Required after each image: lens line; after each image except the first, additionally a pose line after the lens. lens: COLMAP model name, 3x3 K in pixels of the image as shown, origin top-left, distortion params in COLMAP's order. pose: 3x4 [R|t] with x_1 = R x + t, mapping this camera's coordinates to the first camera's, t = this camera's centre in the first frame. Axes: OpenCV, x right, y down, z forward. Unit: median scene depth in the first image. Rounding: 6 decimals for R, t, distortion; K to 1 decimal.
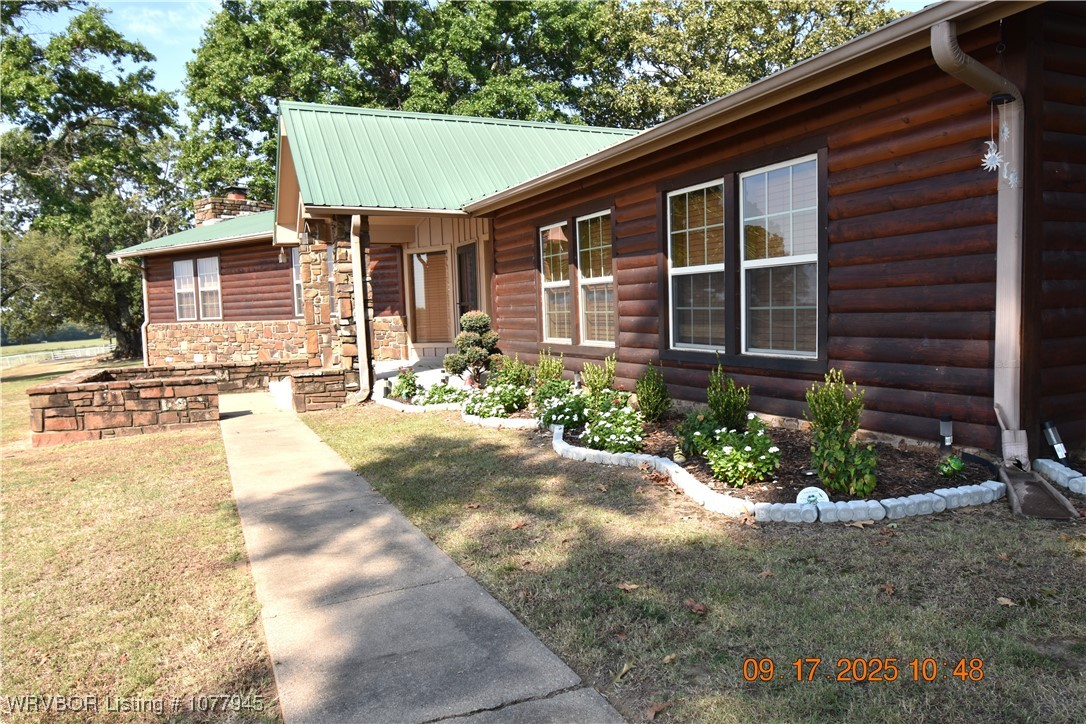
lens RADIAL K [[742.0, 0, 543.0], [0, 742.0, 362.0], [0, 0, 1]] dist [0.014985, -0.029087]
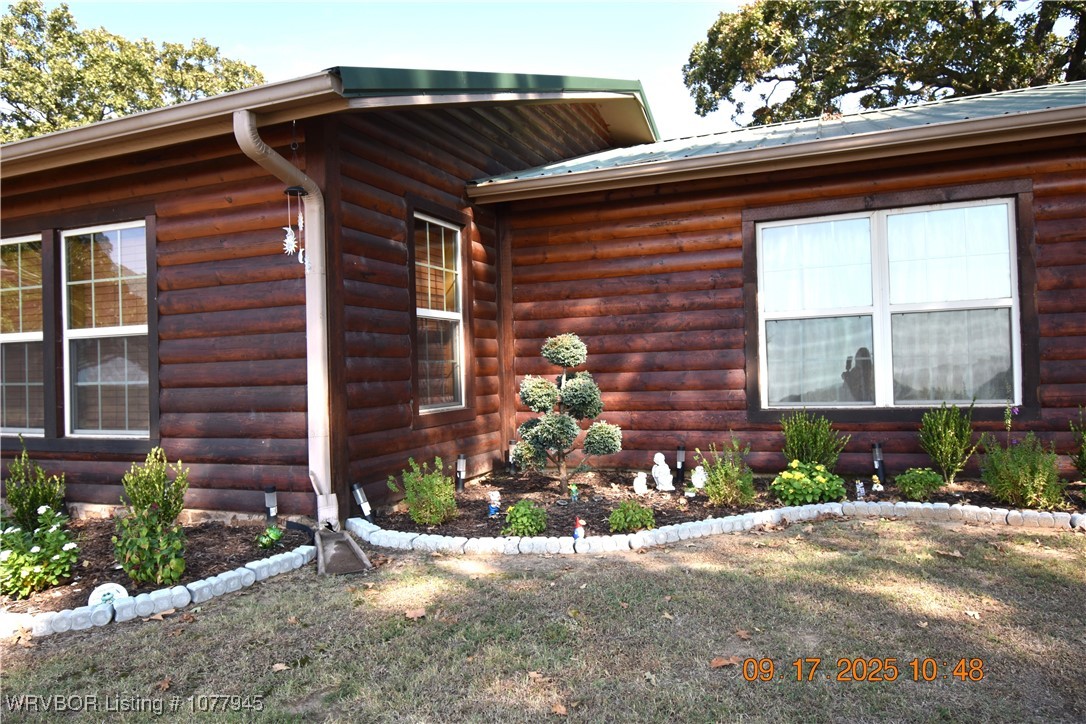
lens RADIAL K [[742.0, 0, 543.0], [0, 742.0, 362.0], [0, 0, 1]] dist [0.014985, -0.029087]
pose [[0.726288, 0.018881, 0.687131, 0.070189], [0.053874, 0.994984, -0.084284, 0.004775], [-0.685276, 0.098233, 0.721628, -0.009438]]
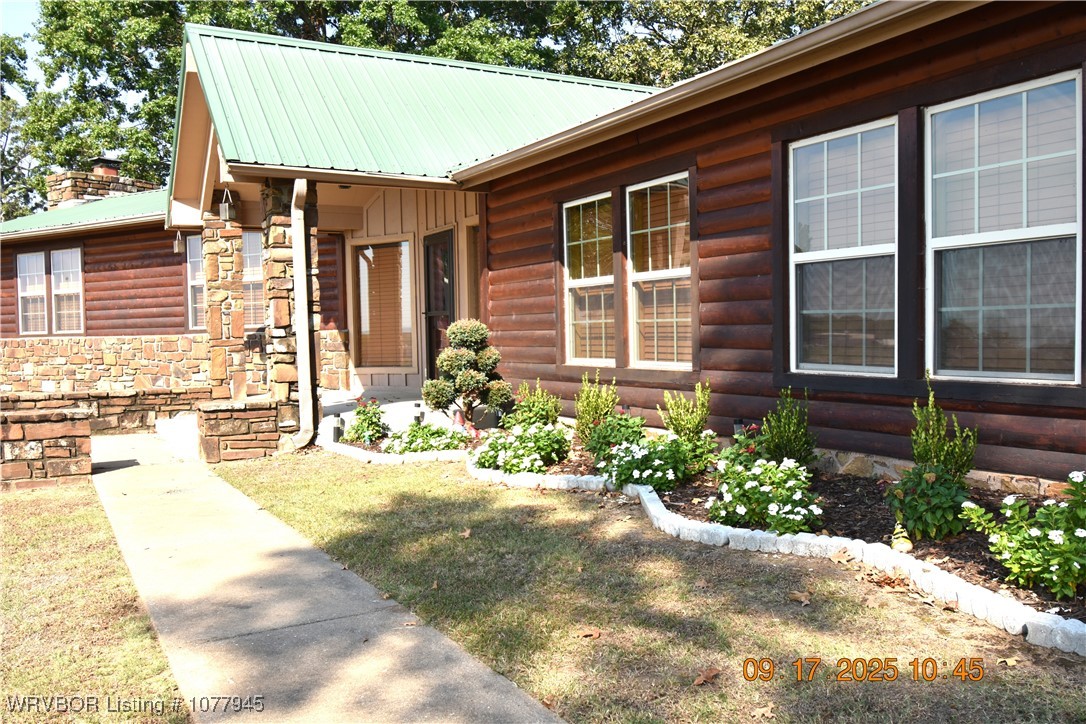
lens RADIAL K [[912.6, 0, 543.0], [0, 912.6, 362.0], [0, 0, 1]] dist [0.008027, -0.025846]
pose [[0.997321, 0.011252, 0.072278, -0.122103], [-0.008293, 0.999120, -0.041112, 0.009873], [-0.072677, 0.040402, 0.996537, 0.196687]]
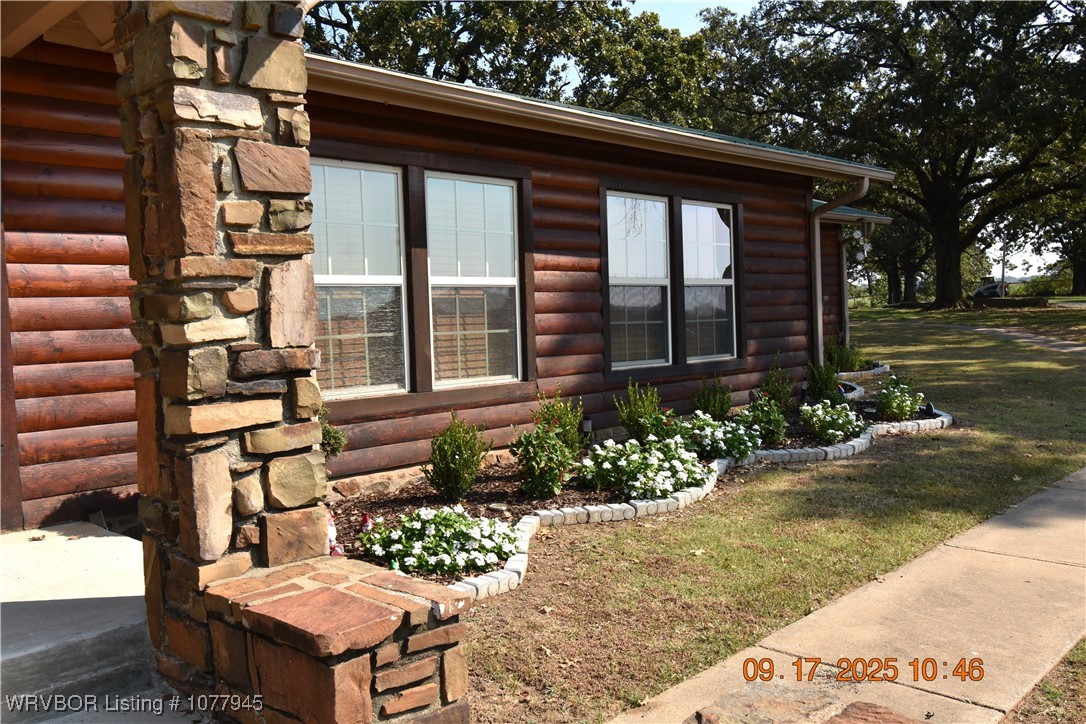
lens RADIAL K [[912.6, 0, 543.0], [0, 912.6, 362.0], [0, 0, 1]] dist [0.008027, -0.025846]
pose [[-0.349885, 0.005219, 0.936778, -0.833733], [0.117239, 0.992367, 0.038260, -0.081241], [-0.929428, 0.123213, -0.347826, 1.529847]]
